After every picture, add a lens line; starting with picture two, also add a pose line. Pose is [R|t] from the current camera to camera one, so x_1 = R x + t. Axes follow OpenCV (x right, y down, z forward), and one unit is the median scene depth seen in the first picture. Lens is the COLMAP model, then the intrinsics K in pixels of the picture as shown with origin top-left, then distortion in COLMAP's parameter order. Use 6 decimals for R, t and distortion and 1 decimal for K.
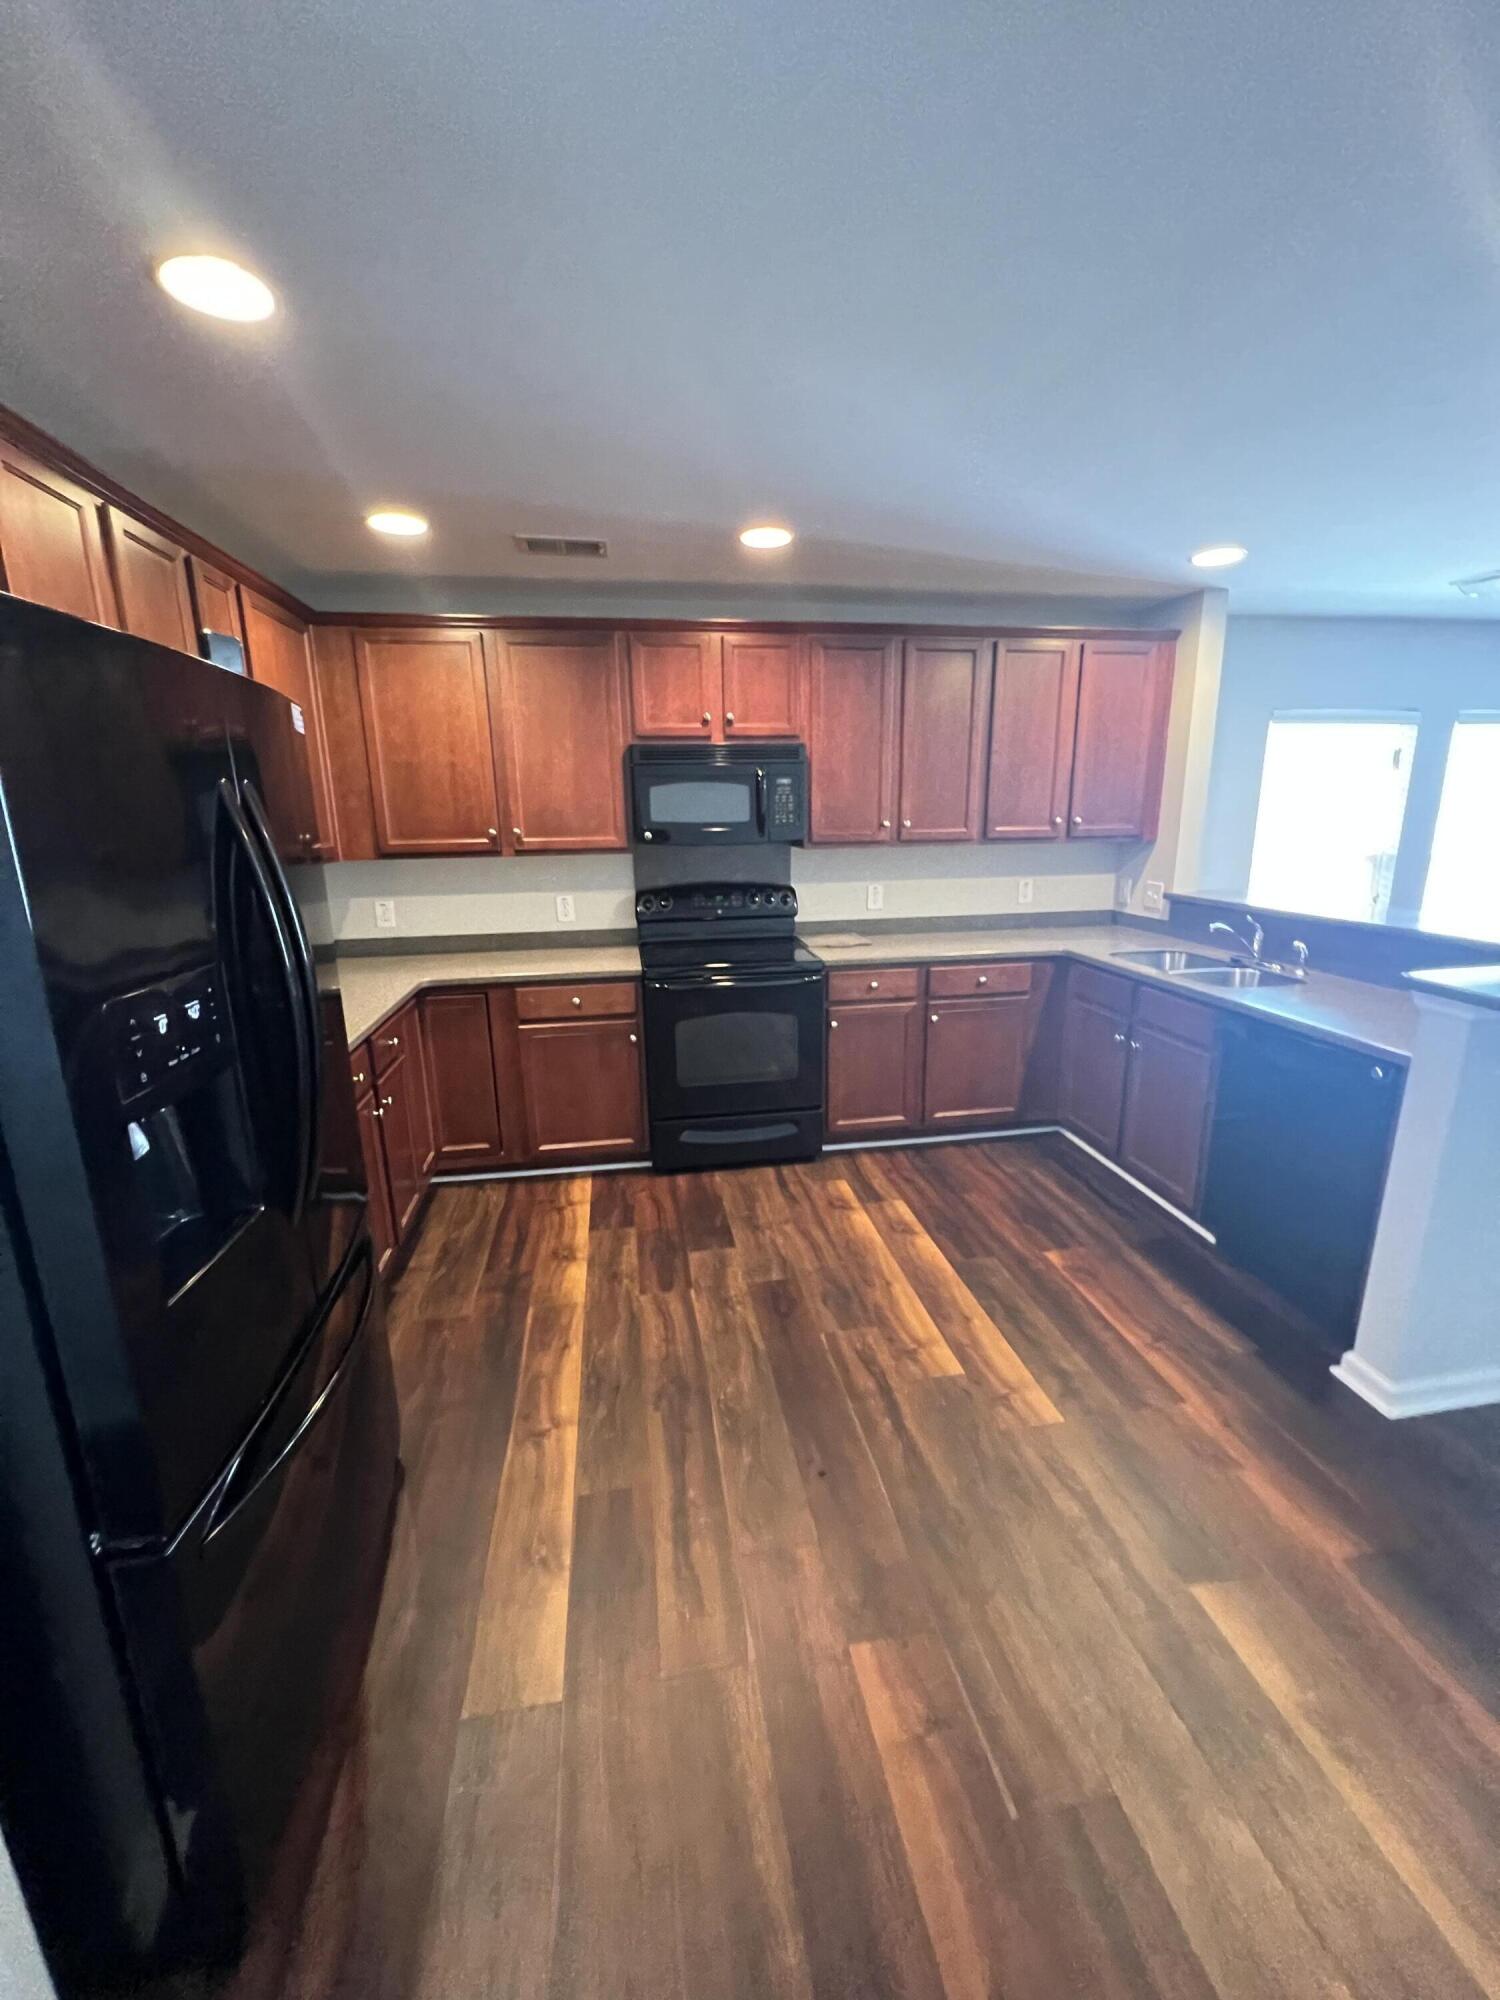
lens RADIAL K [[803.1, 0, 754.2], [0, 803.1, 1000.9], [0, 0, 1]] dist [0.000599, 0.000300]
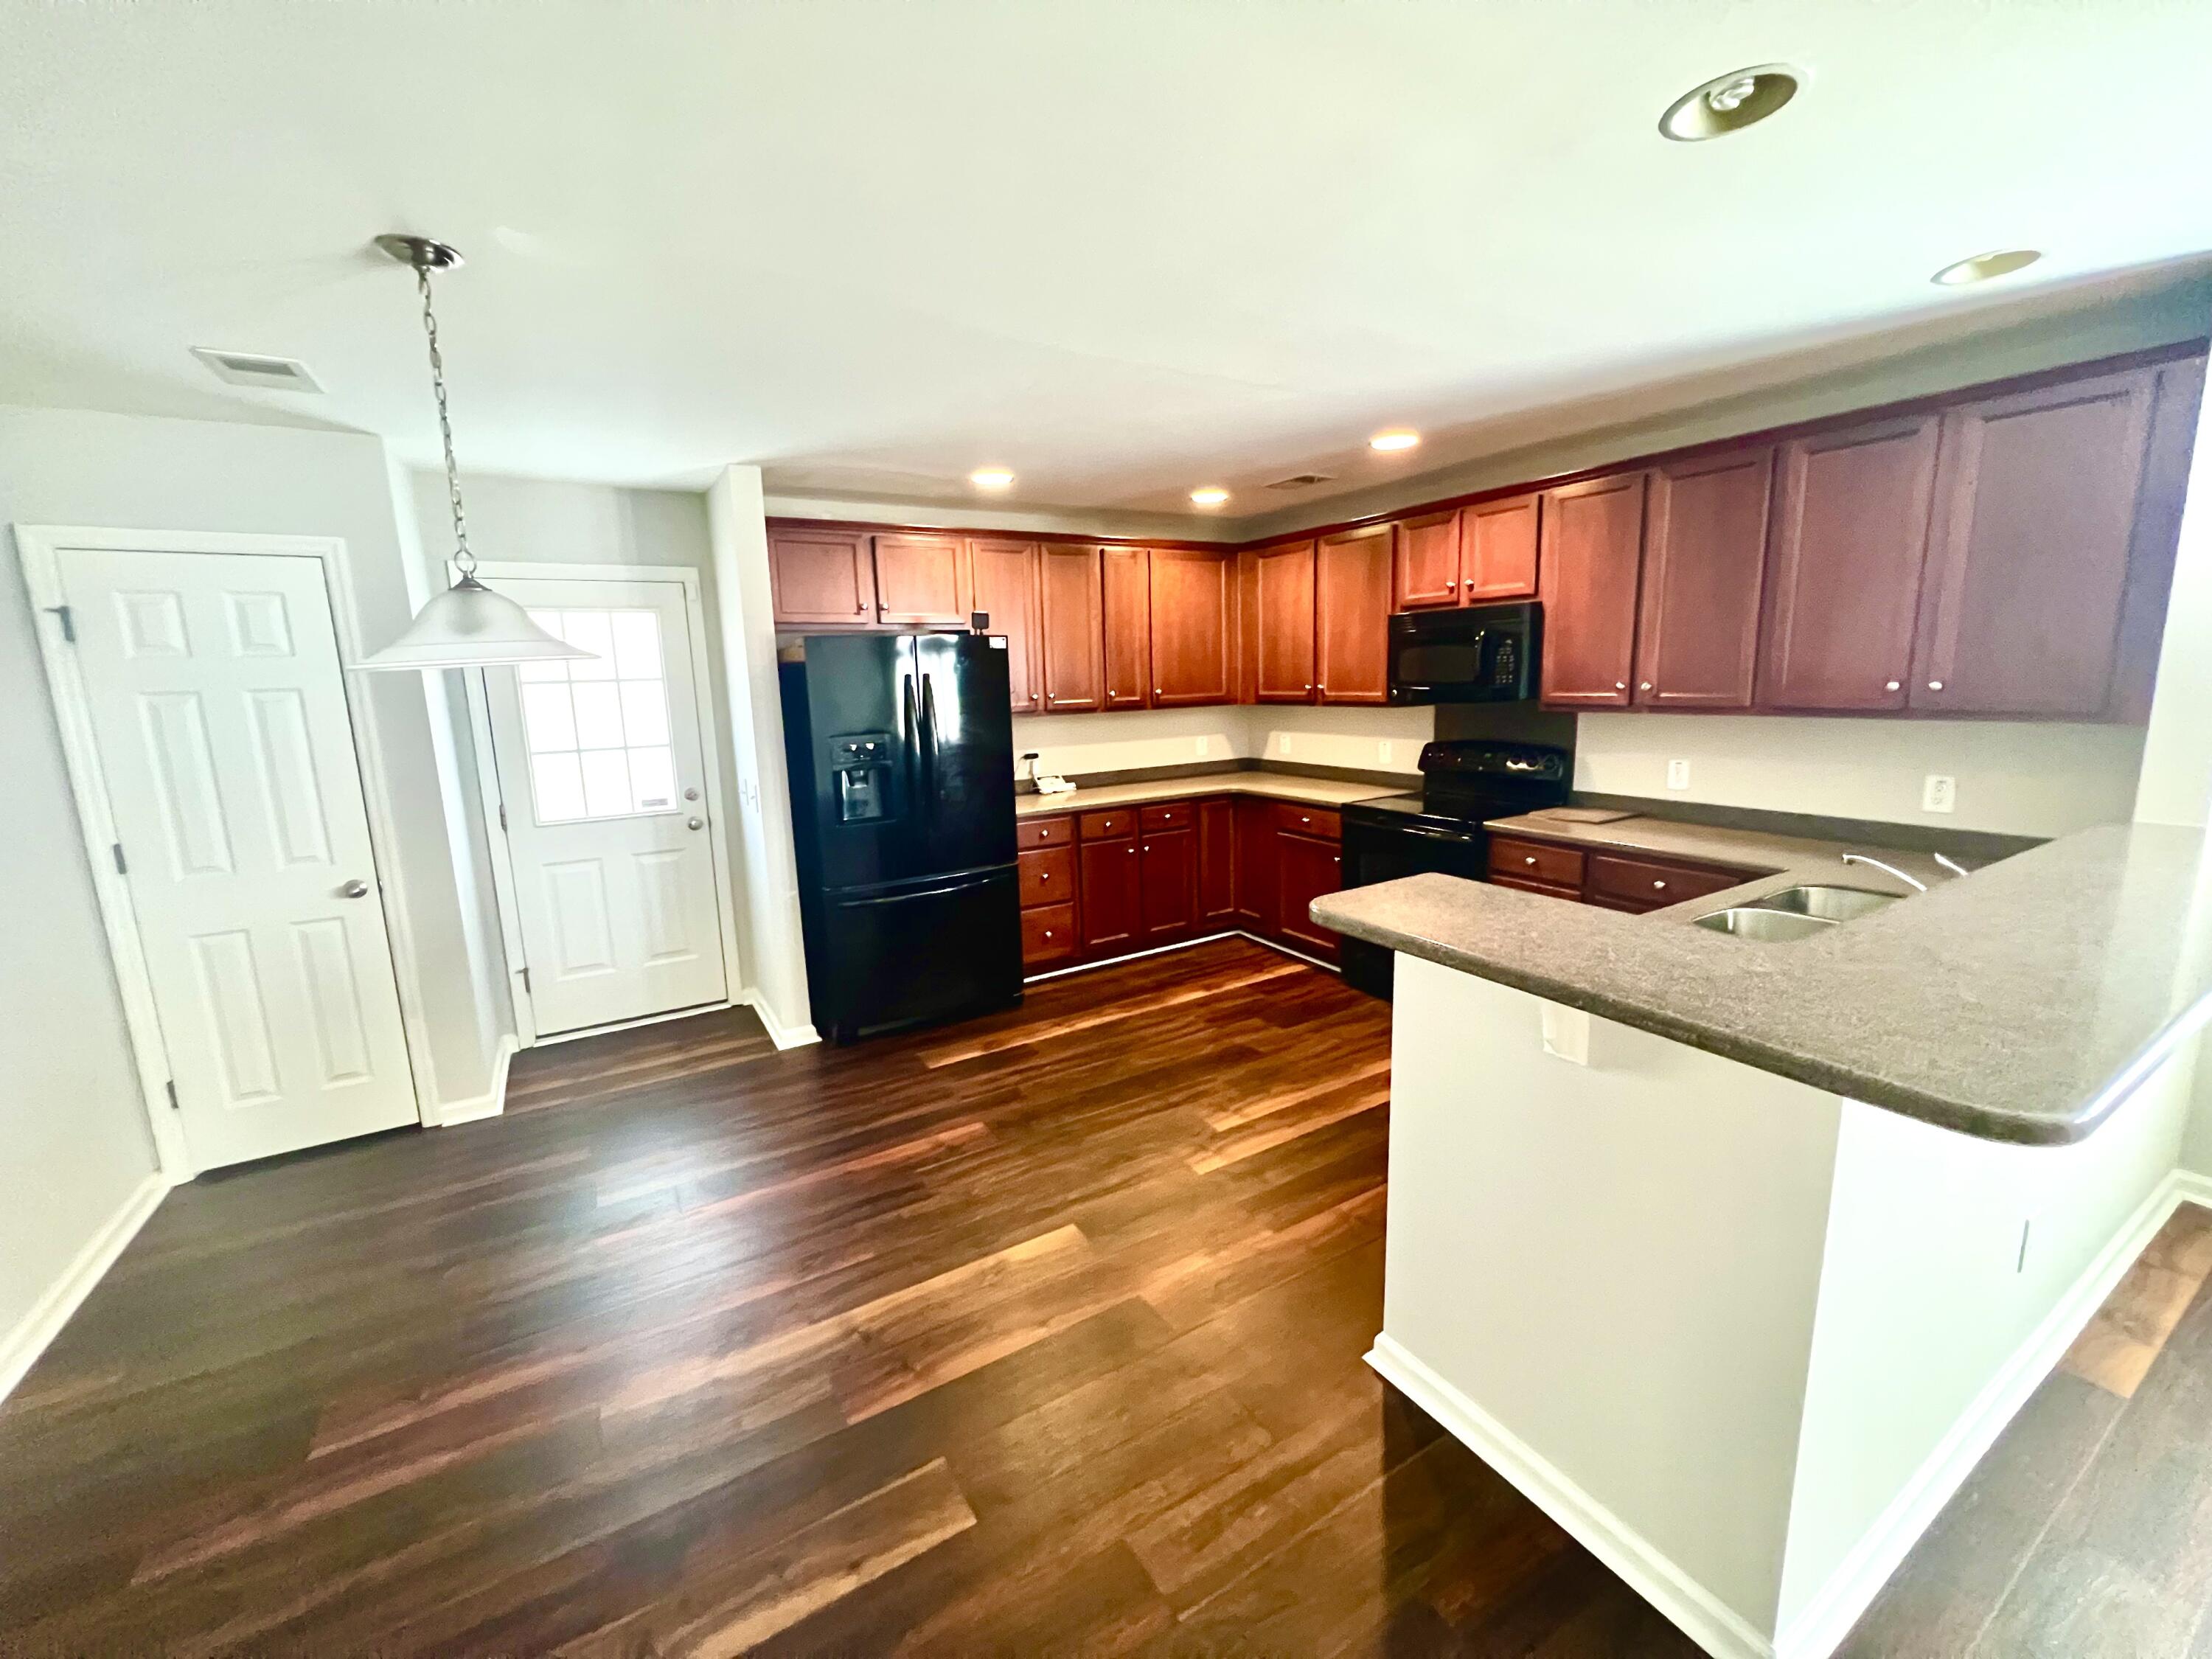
lens RADIAL K [[888.2, 0, 1100.4], [0, 888.2, 823.0], [0, 0, 1]] dist [0.000599, 0.000300]
pose [[0.353433, 0.158970, -0.921853, 0.924507], [-0.200759, 0.975383, 0.091232, -0.055745], [0.913663, 0.152826, 0.376647, 0.170475]]
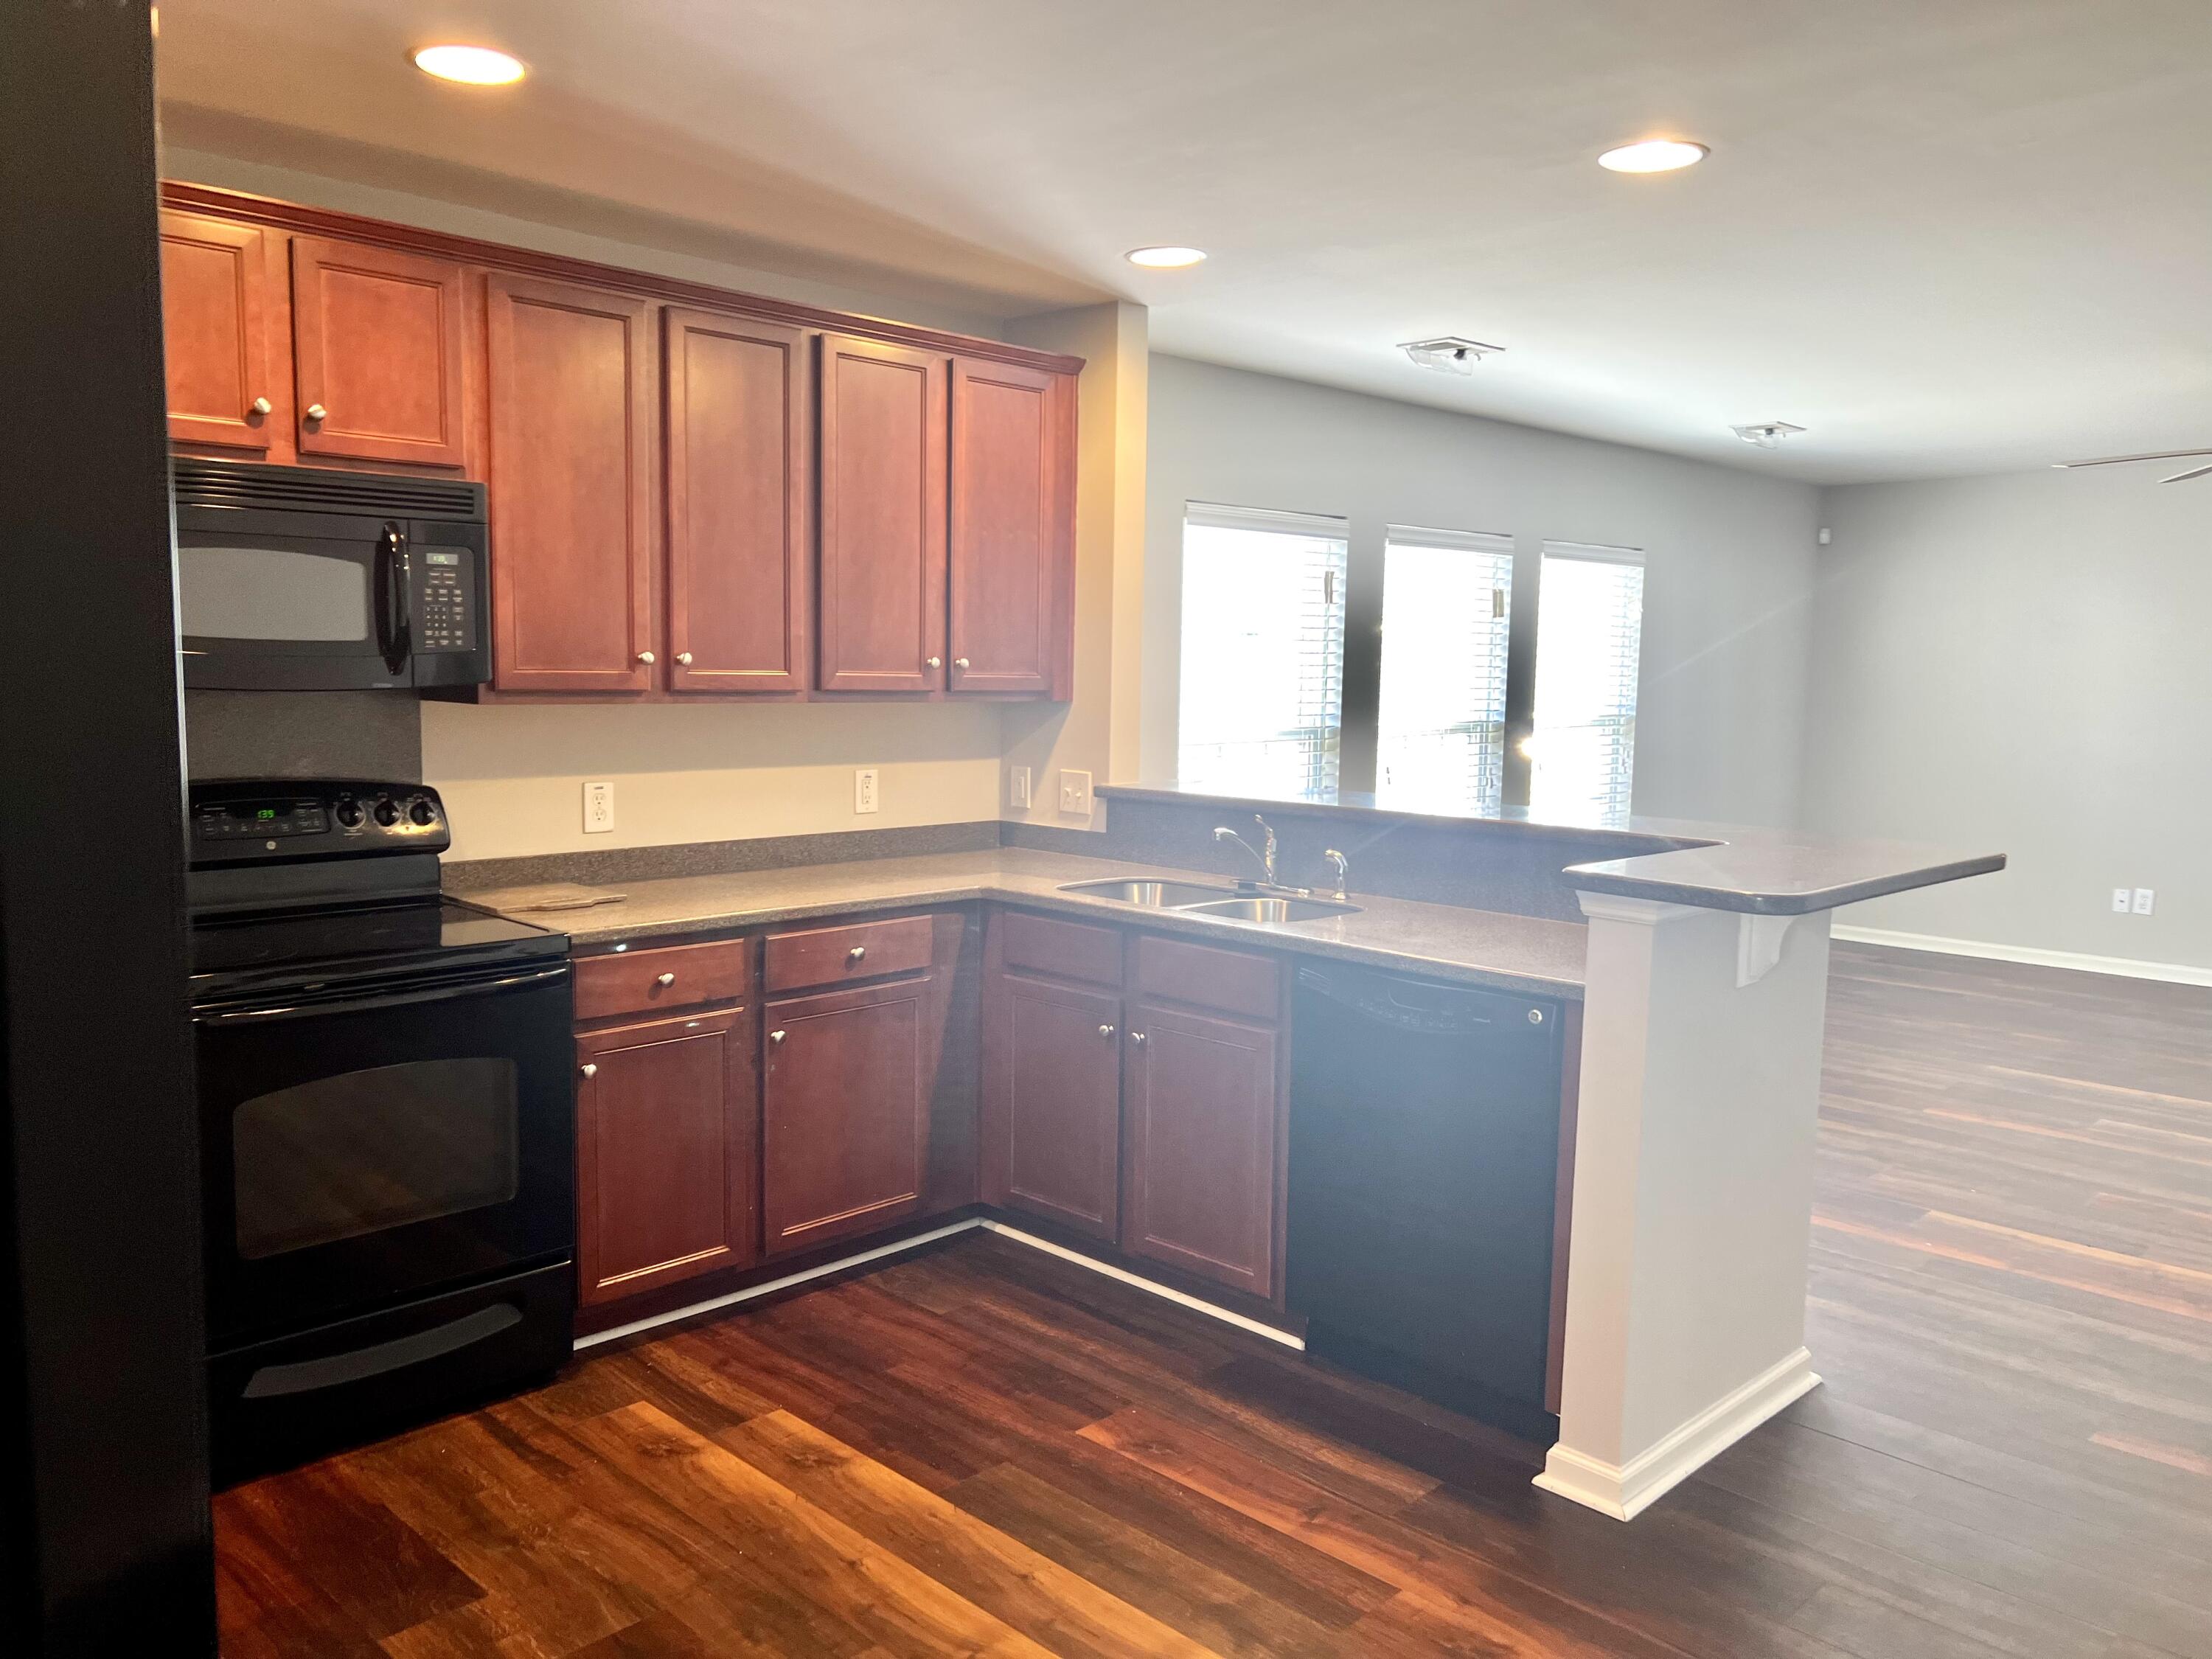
lens RADIAL K [[1662.4, 0, 1090.4], [0, 1662.4, 841.6], [0, 0, 1]] dist [0.034863, -0.013156]
pose [[0.815233, -0.035826, 0.578023, -0.229650], [0.108609, 0.989834, -0.091830, 0.019580], [-0.568857, 0.137642, 0.810837, 0.020432]]
